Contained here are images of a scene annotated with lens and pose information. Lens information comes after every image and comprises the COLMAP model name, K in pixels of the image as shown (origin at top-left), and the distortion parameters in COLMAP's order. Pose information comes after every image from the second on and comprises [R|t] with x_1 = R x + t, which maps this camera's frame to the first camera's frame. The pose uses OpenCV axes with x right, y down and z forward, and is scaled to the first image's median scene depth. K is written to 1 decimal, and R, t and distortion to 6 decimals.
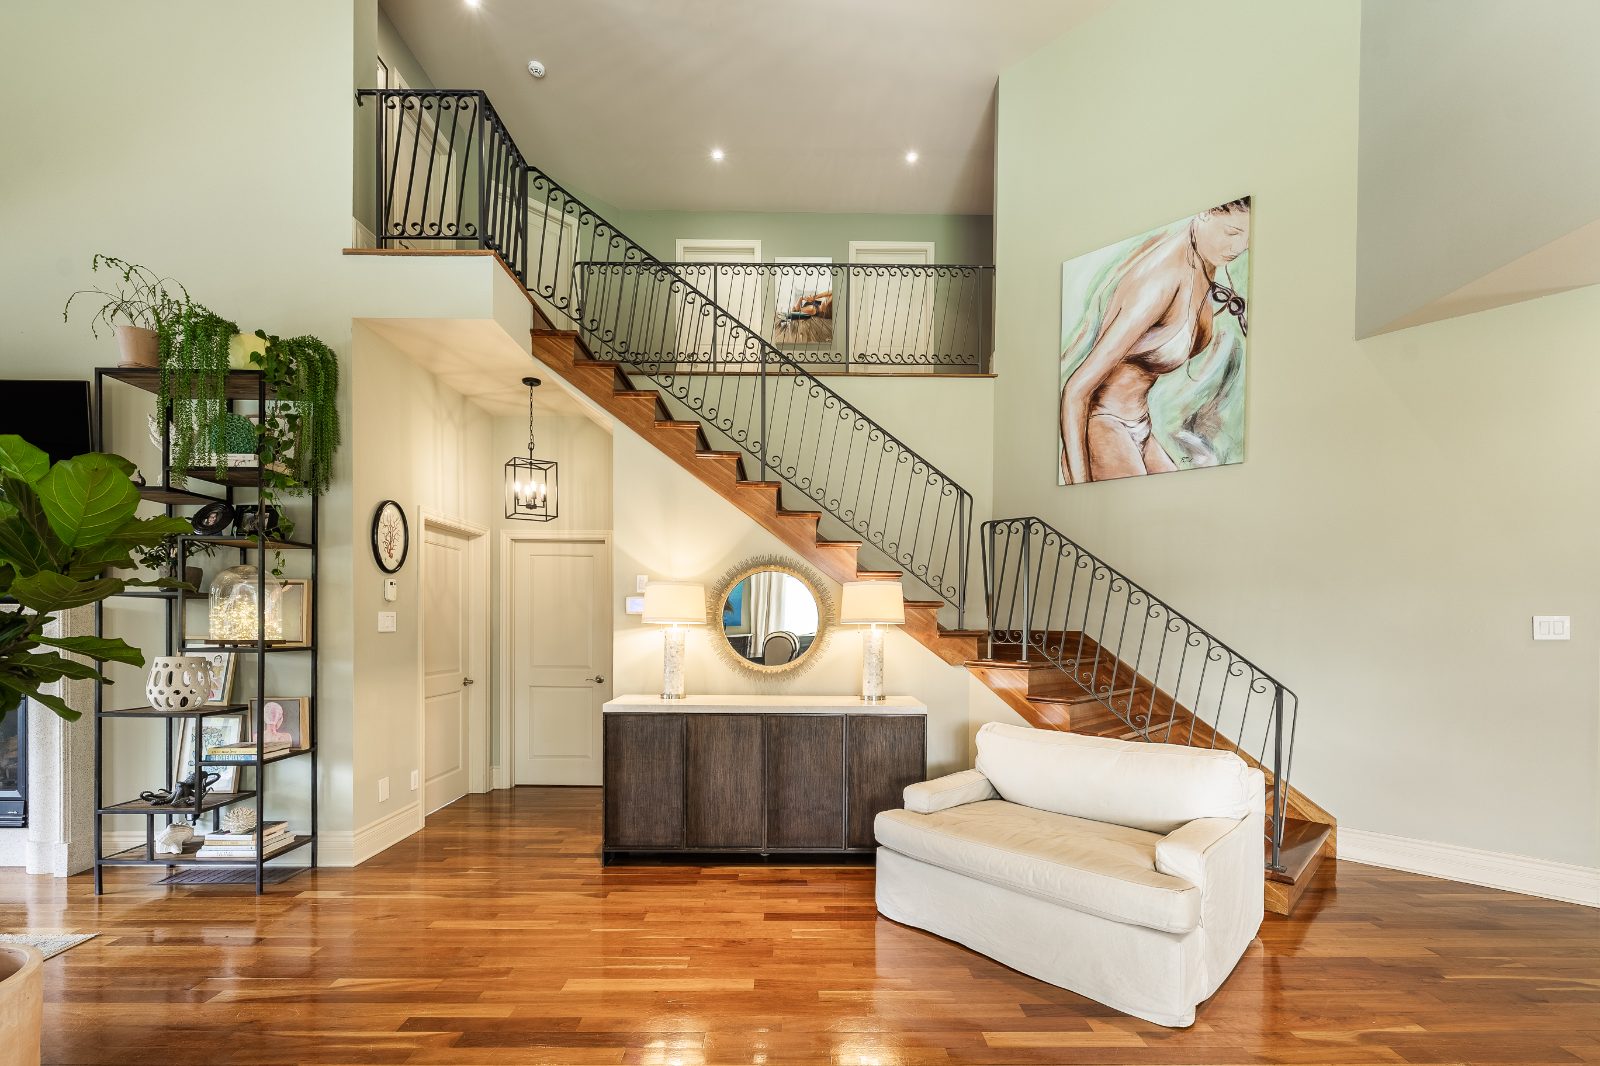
lens RADIAL K [[651.4, 0, 800.5], [0, 651.4, 627.4], [0, 0, 1]] dist [-0.002352, -0.000311]
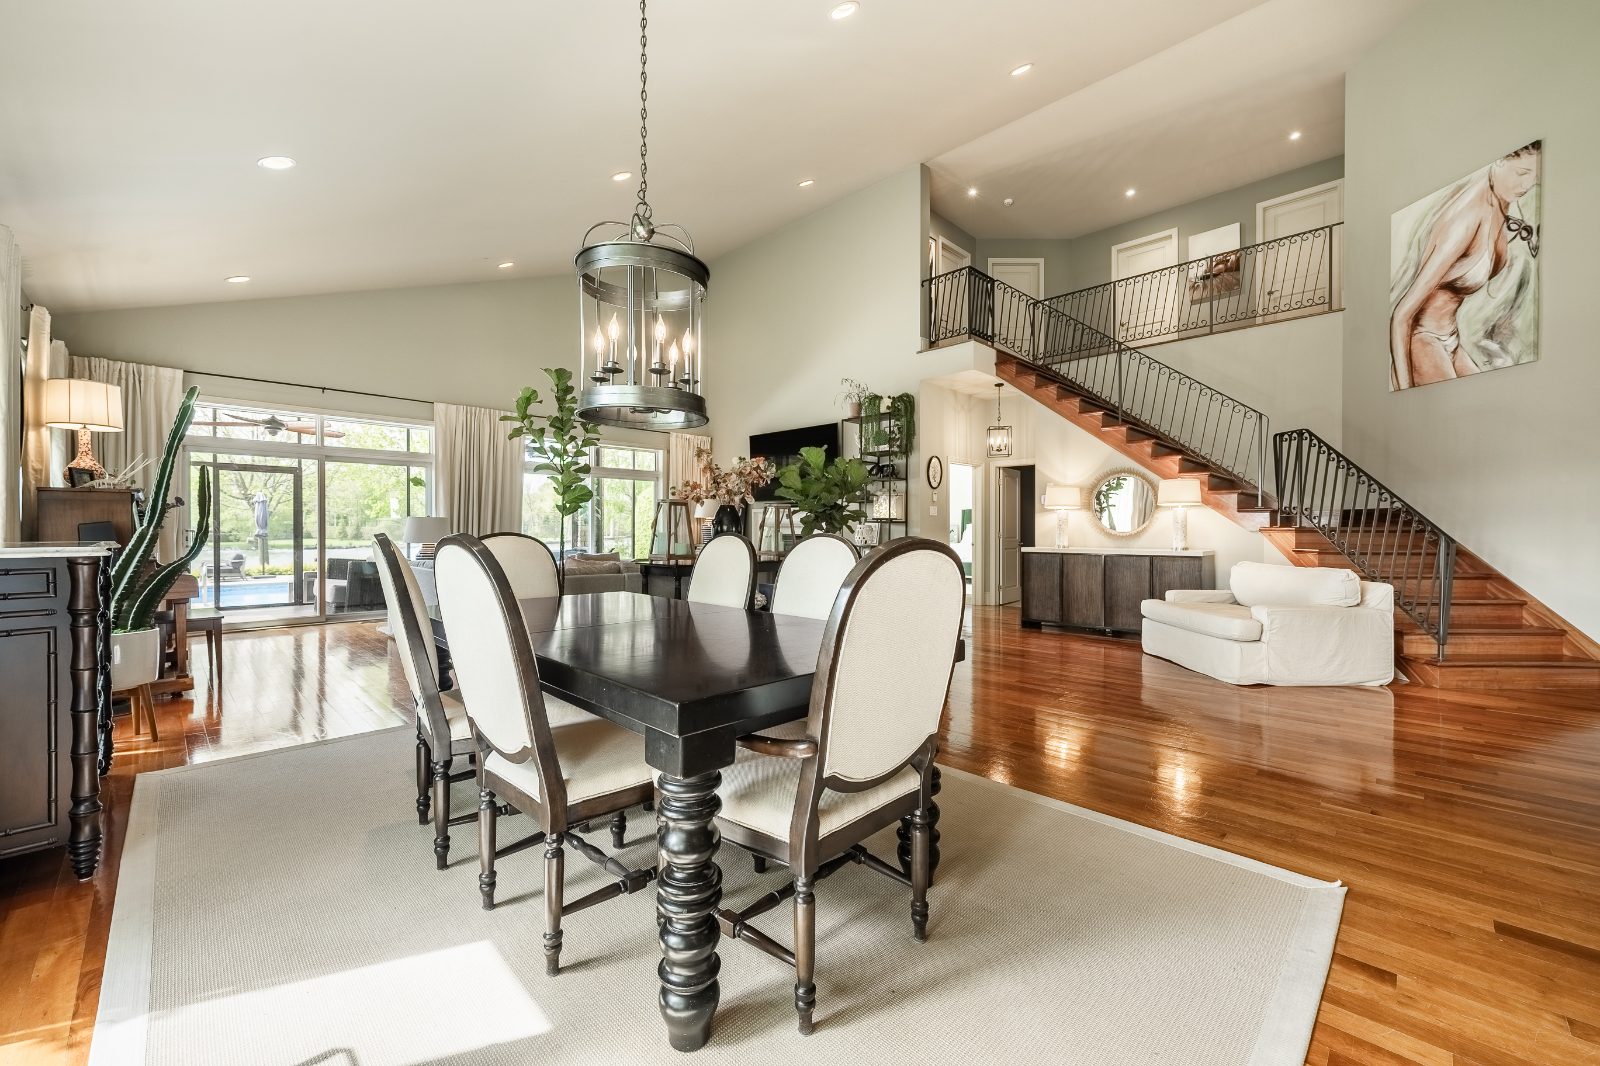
lens RADIAL K [[642.4, 0, 800.0], [0, 642.4, 533.0], [0, 0, 1]] dist [-0.001612, -0.000245]
pose [[0.694171, -0.000887, -0.719809, 0.587233], [-0.003790, 0.999981, -0.004887, 0.075102], [0.719800, 0.006120, 0.694155, -0.794440]]
